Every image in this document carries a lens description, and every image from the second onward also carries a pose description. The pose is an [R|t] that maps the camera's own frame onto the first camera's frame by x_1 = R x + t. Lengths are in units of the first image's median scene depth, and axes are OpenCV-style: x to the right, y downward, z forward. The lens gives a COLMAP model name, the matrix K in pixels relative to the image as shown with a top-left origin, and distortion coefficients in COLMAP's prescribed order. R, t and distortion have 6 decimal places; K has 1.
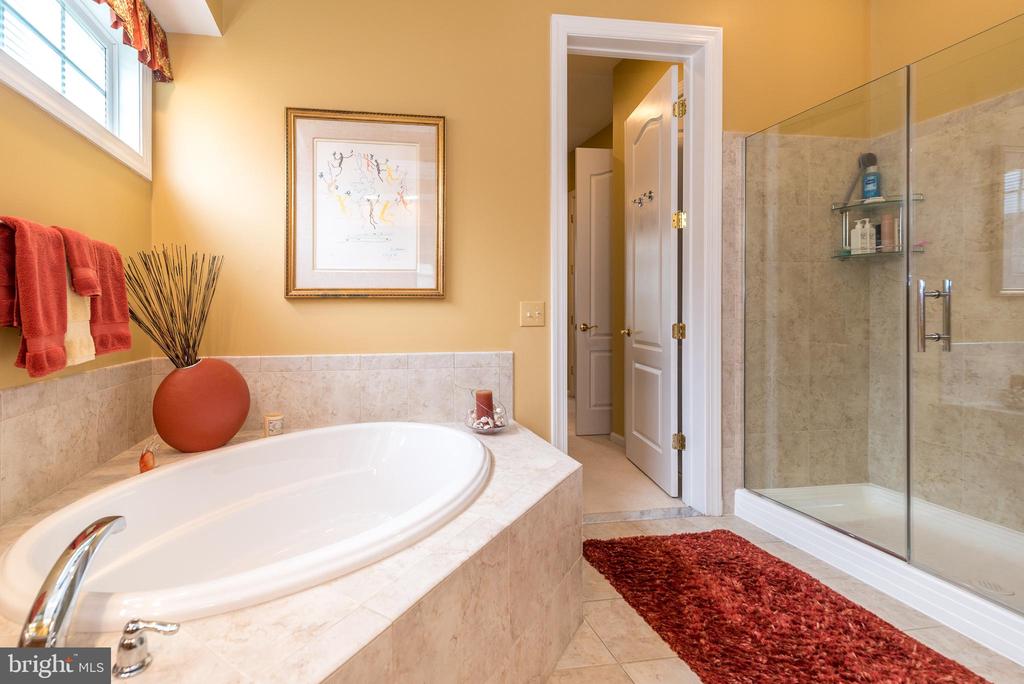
lens RADIAL K [[451.1, 0, 541.8], [0, 451.1, 306.9], [0, 0, 1]] dist [0.005679, 0.000627]
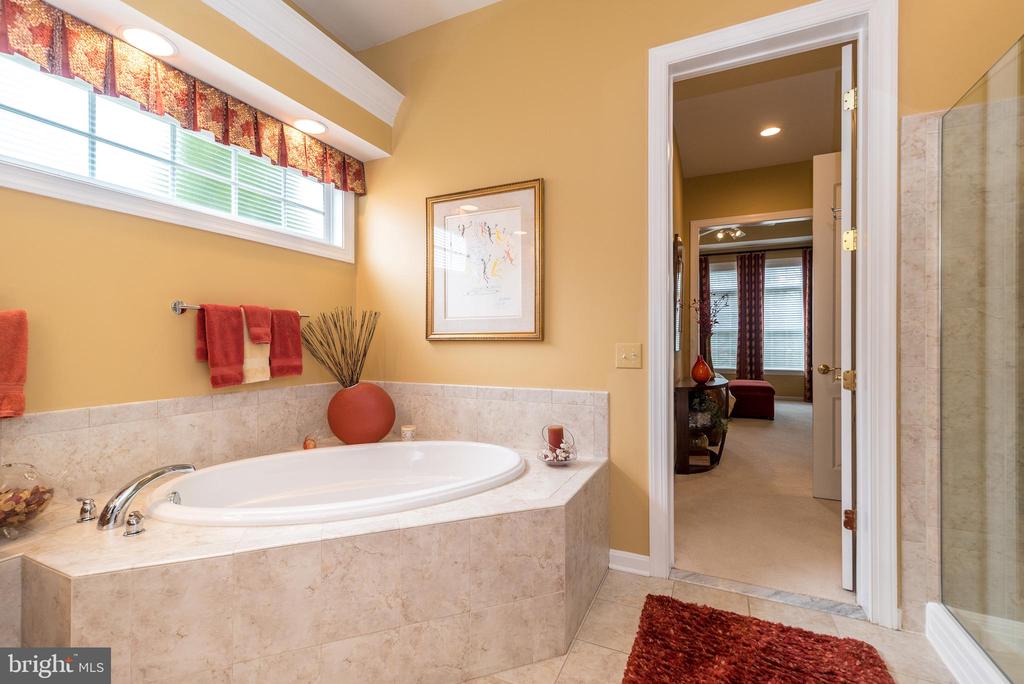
lens RADIAL K [[451.1, 0, 545.6], [0, 451.1, 340.1], [0, 0, 1]] dist [0.005679, 0.000627]
pose [[0.840835, 0.003720, -0.541278, 0.416042], [-0.004745, 0.999989, -0.000498, -0.020308], [0.541270, 0.002987, 0.840843, 0.066567]]
